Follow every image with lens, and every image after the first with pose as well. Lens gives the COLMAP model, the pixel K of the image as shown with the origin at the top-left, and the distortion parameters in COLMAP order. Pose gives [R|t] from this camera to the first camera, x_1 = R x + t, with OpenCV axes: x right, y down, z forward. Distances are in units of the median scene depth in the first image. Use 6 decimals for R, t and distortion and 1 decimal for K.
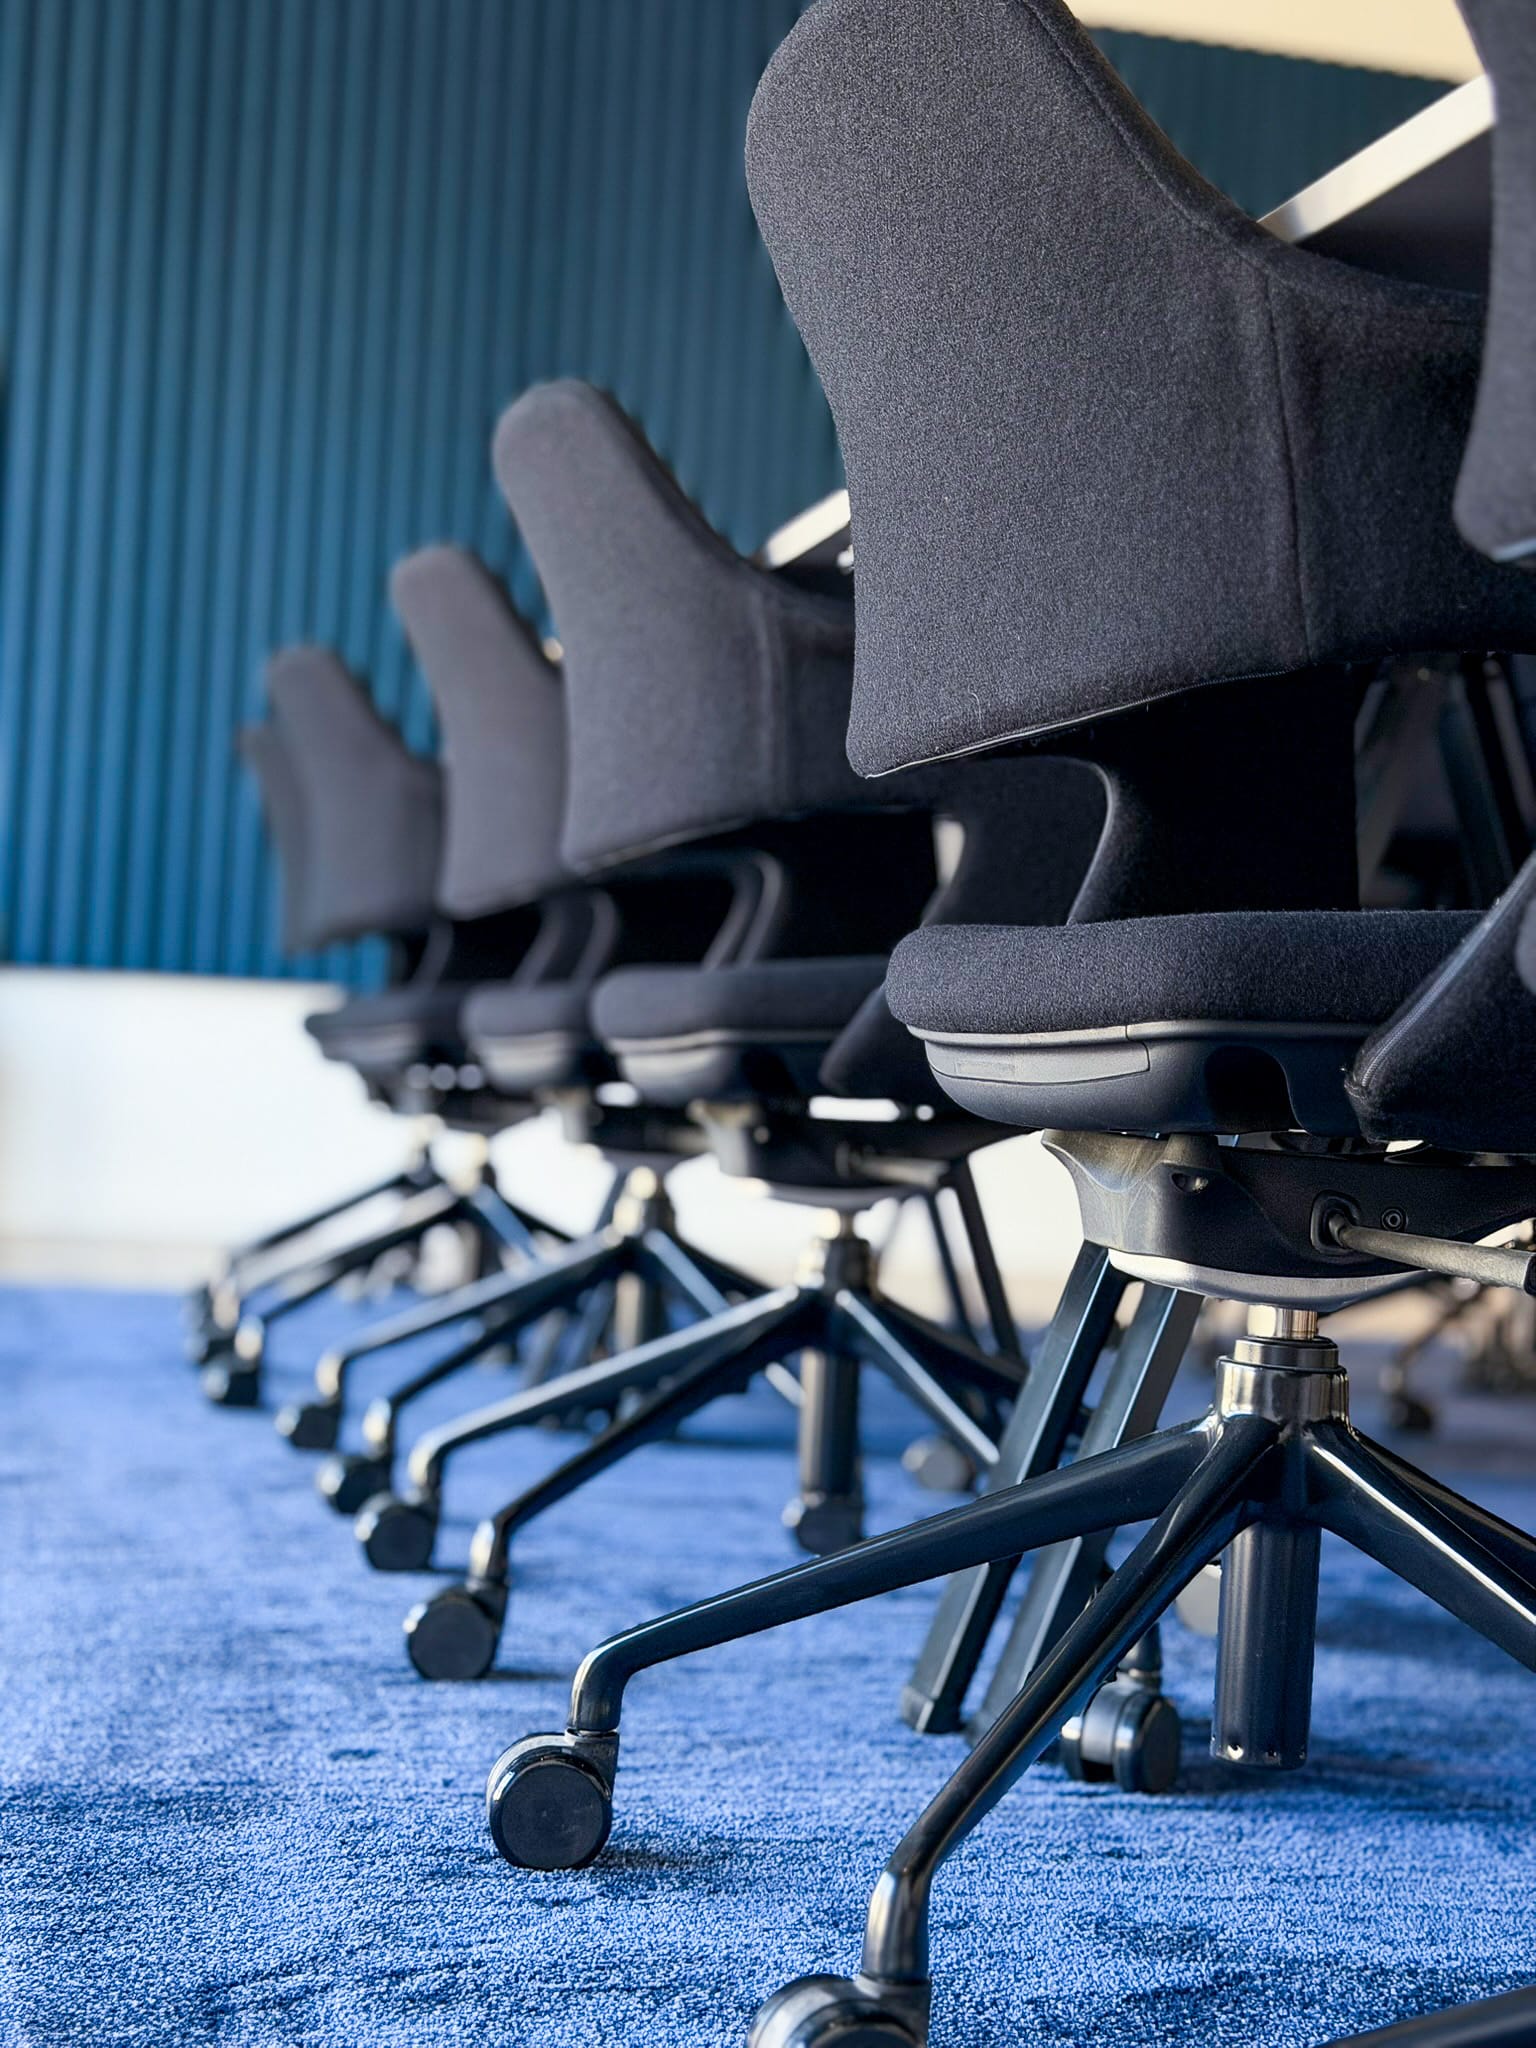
lens RADIAL K [[2860.4, 0, 768.0], [0, 2860.4, 1024.0], [0, 0, 1]] dist [0.150644, 0.017809]
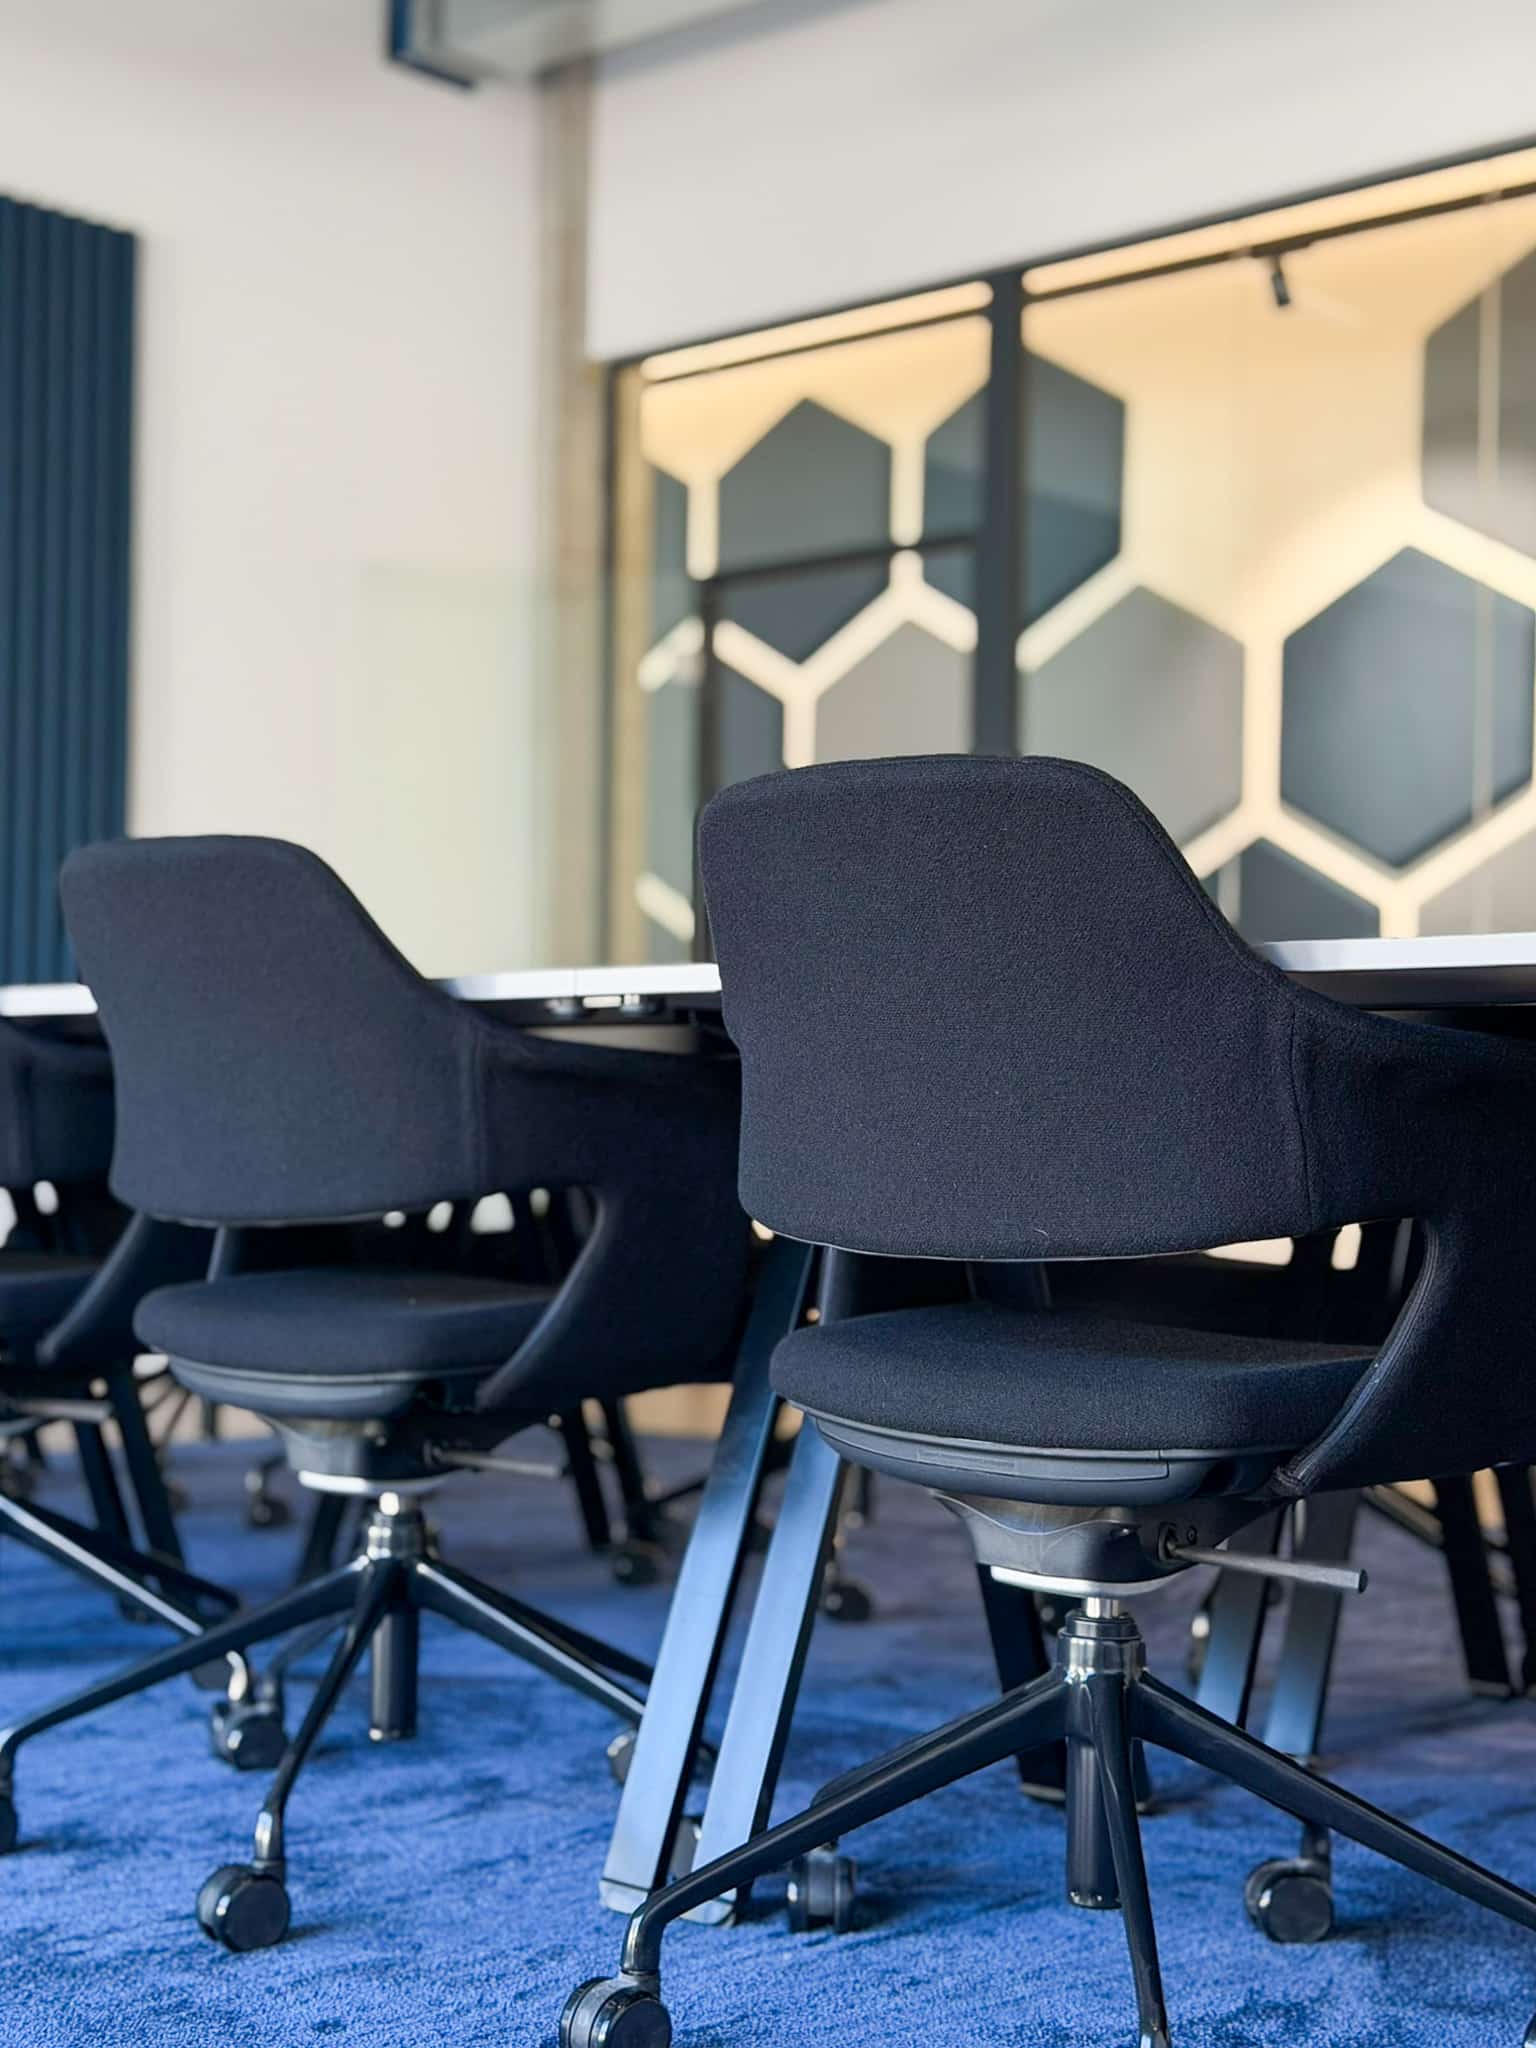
lens RADIAL K [[2896.4, 0, 768.0], [0, 2896.4, 1024.0], [0, 0, 1]] dist [0.043061, 0.044554]
pose [[0.847113, -0.025595, 0.530796, -0.619548], [0.024205, 0.999661, 0.009573, -0.176652], [-0.530861, 0.004738, 0.847446, -0.147806]]
